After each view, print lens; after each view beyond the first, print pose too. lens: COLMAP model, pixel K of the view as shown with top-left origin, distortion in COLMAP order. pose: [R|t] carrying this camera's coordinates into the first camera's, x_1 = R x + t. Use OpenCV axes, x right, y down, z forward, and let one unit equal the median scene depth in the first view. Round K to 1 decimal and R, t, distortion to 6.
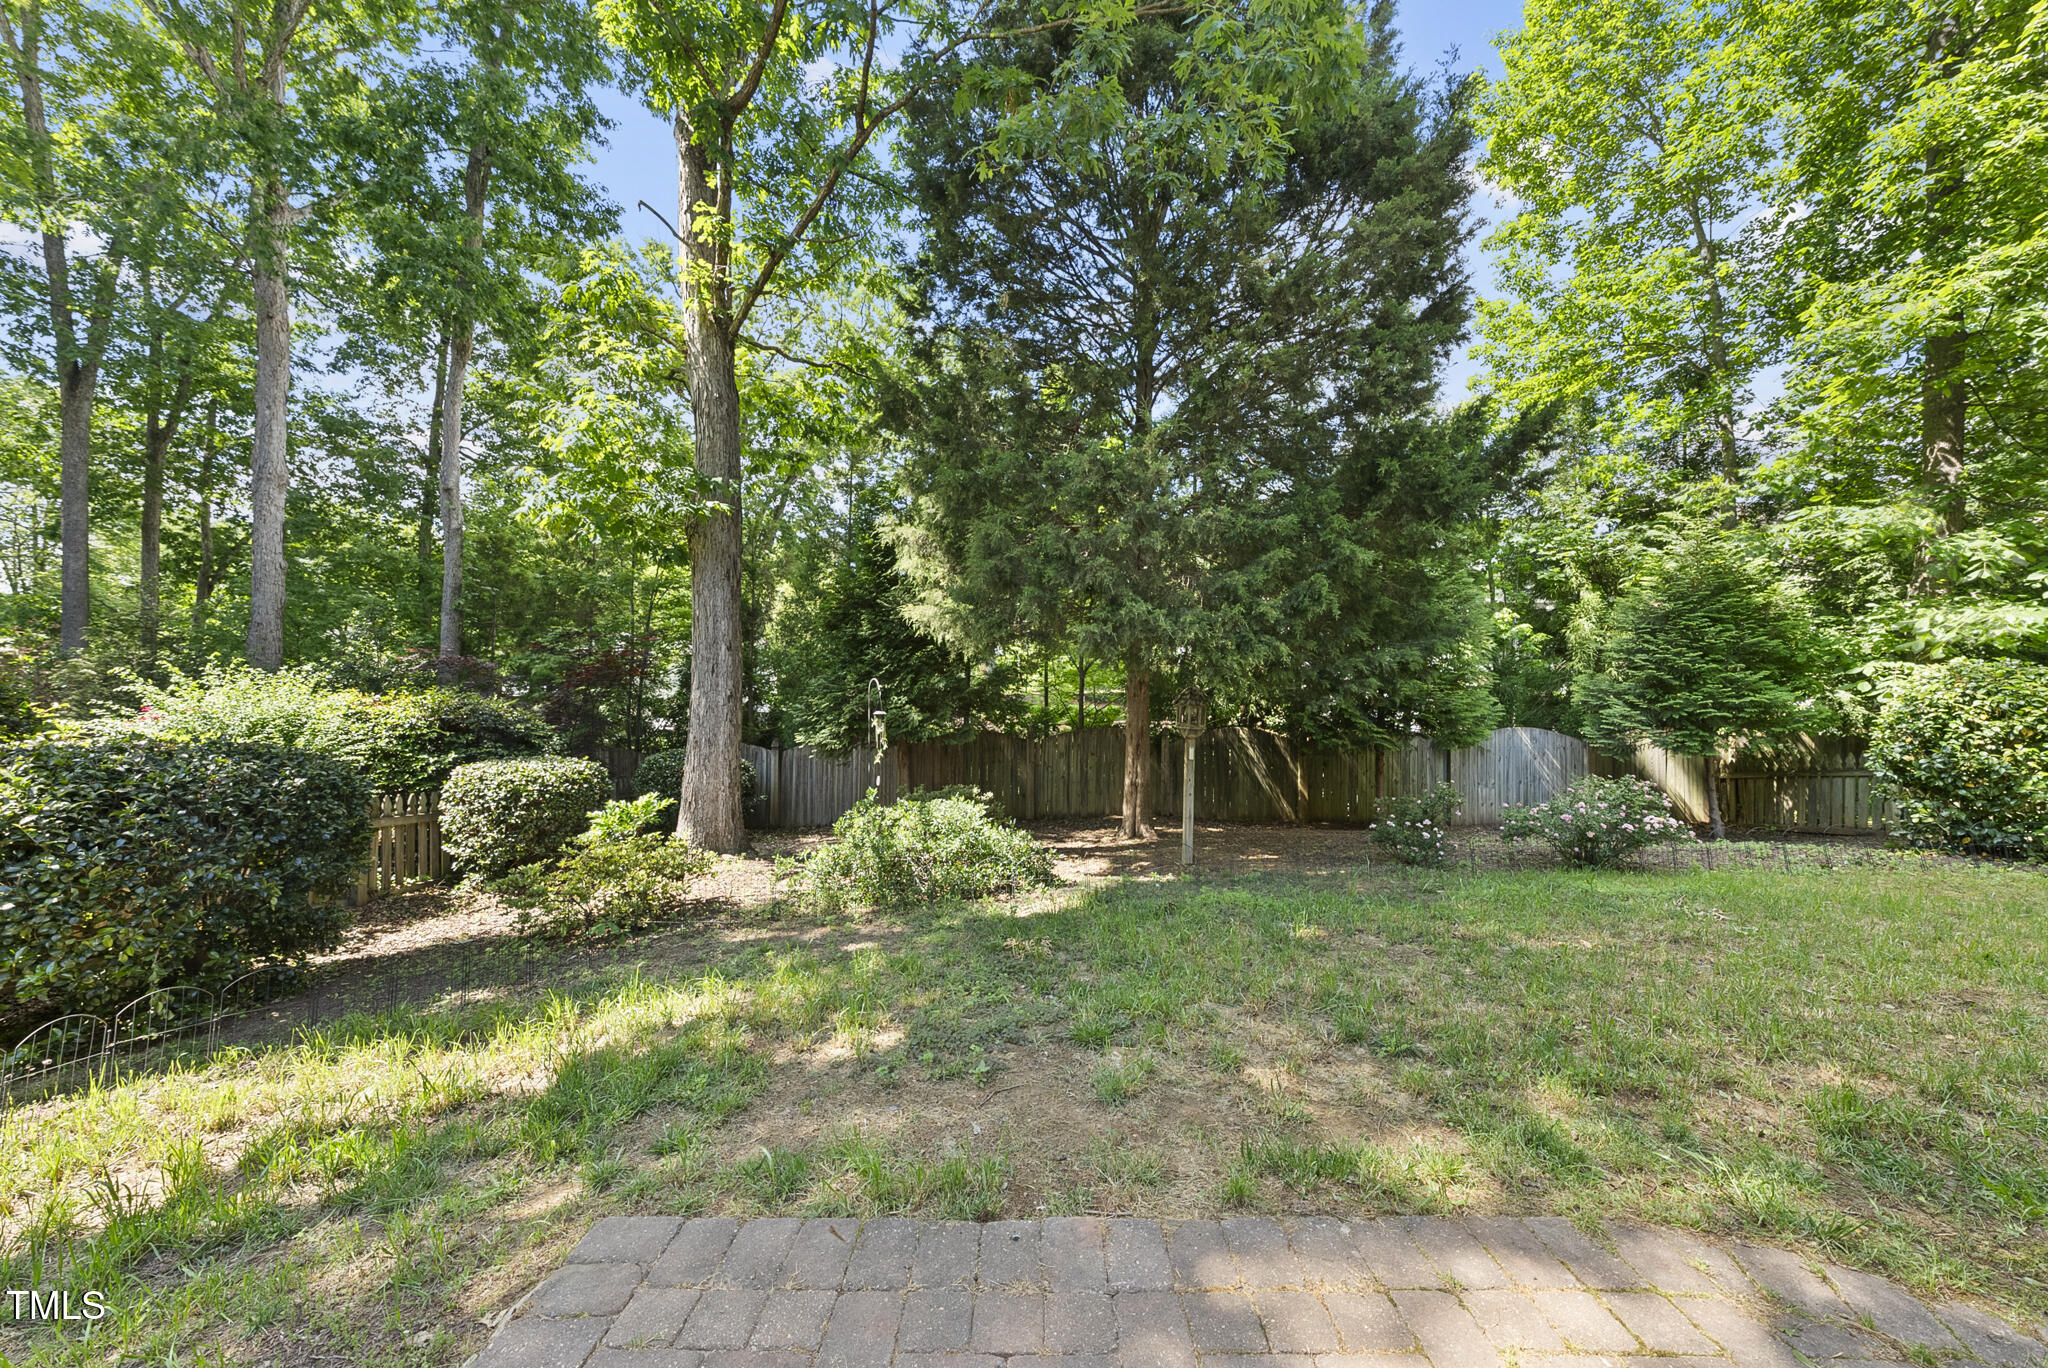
lens RADIAL K [[697.3, 0, 1025.6], [0, 697.3, 690.7], [0, 0, 1]] dist [-0.003658, 0.000054]
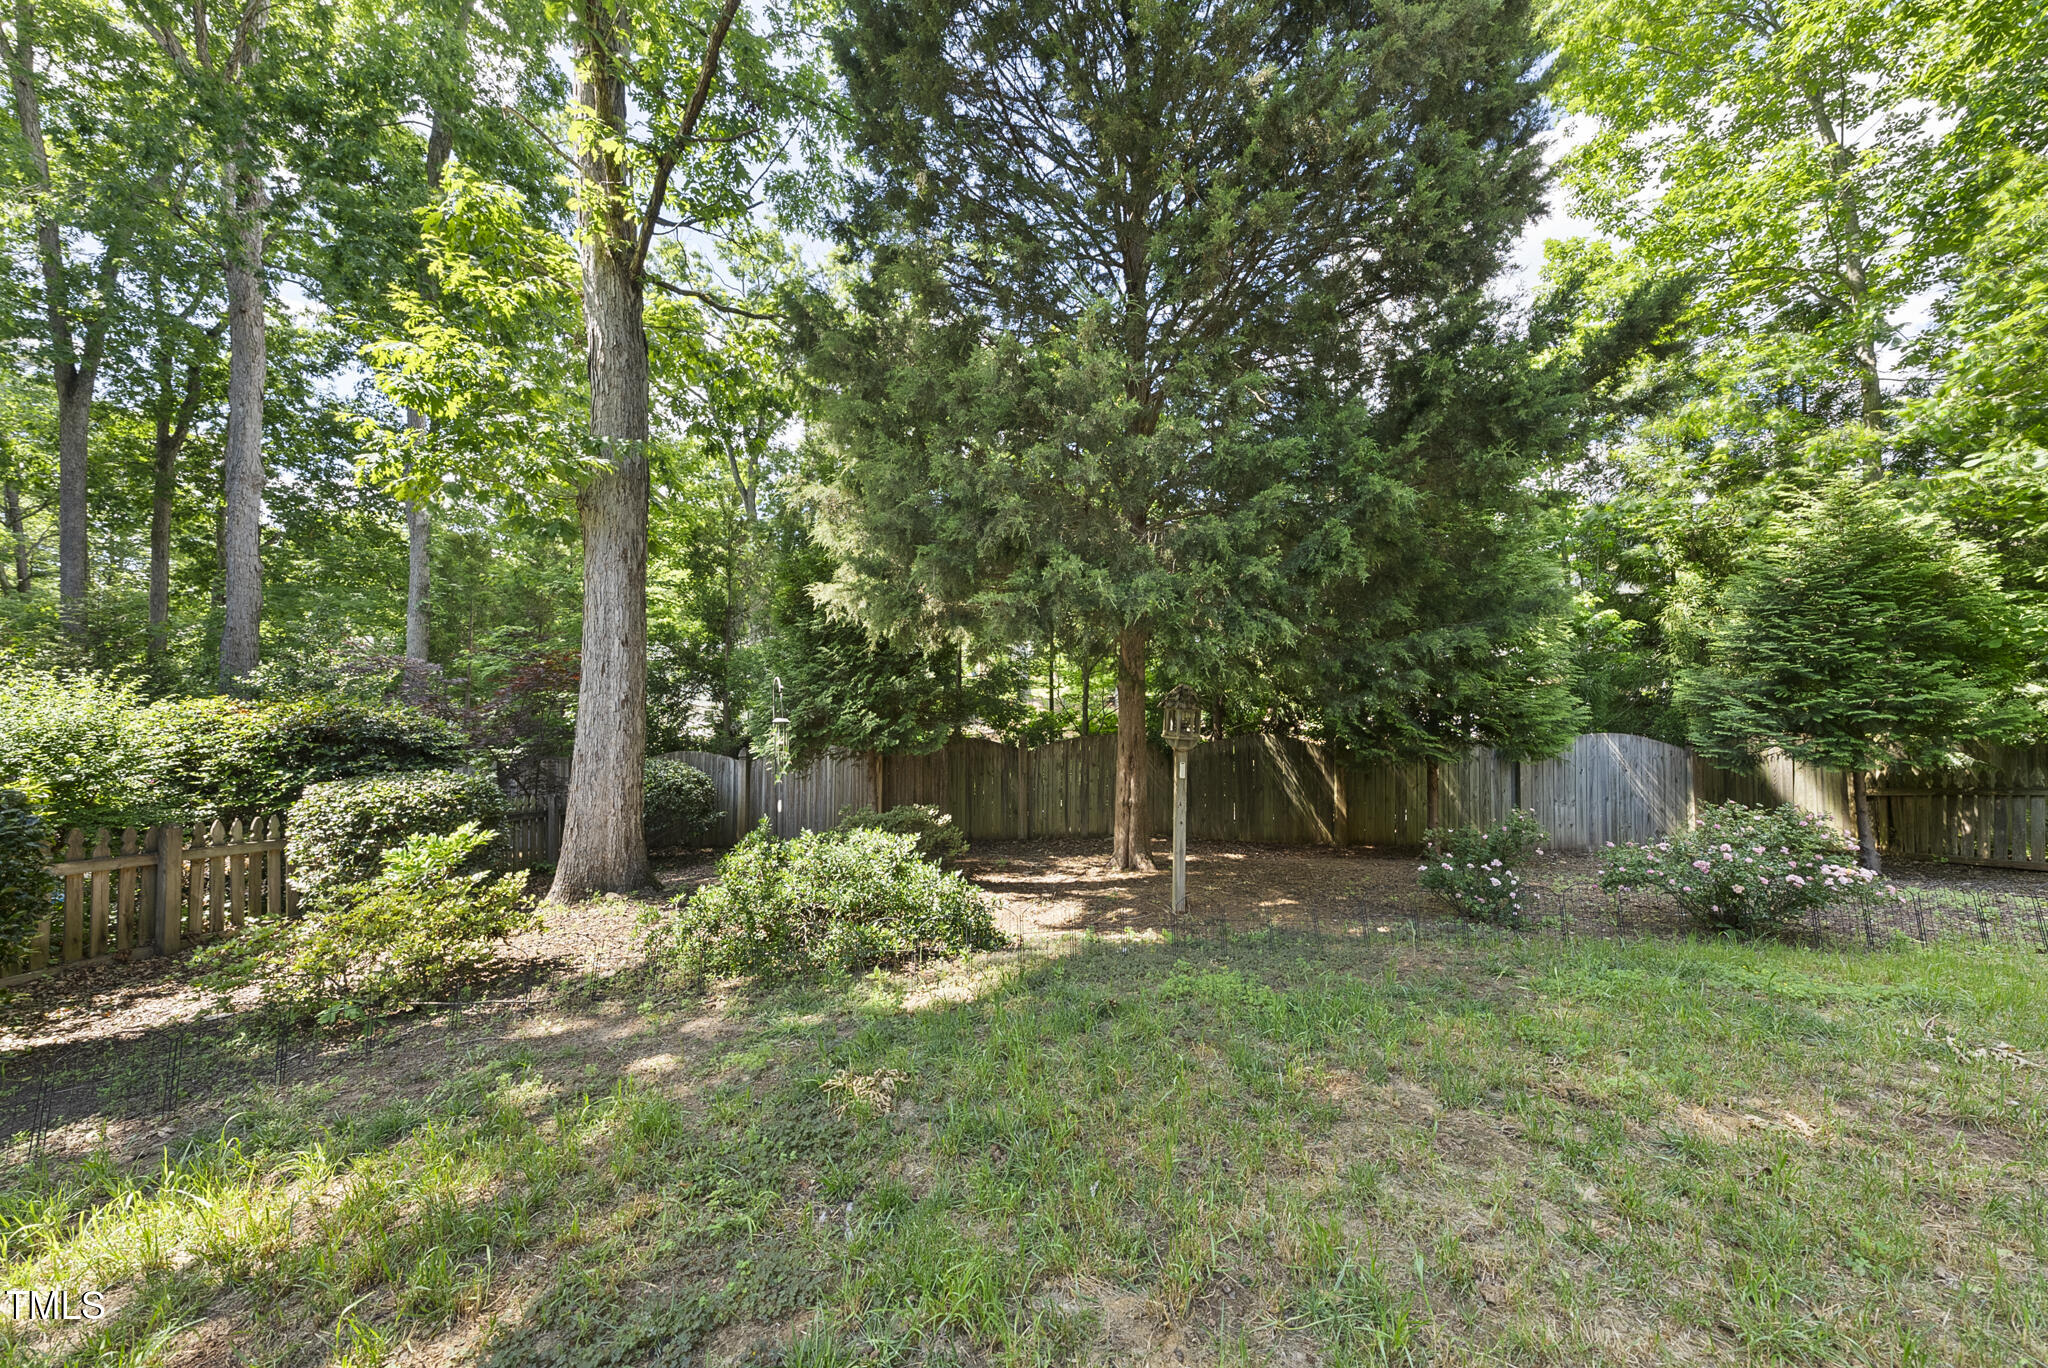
lens RADIAL K [[697.3, 0, 1029.5], [0, 697.3, 688.9], [0, 0, 1]] dist [-0.003658, 0.000054]
pose [[0.998345, -0.006462, -0.057140, 0.104491], [0.005951, 0.999941, -0.009107, 0.004545], [0.057195, 0.008752, 0.998325, 0.196262]]
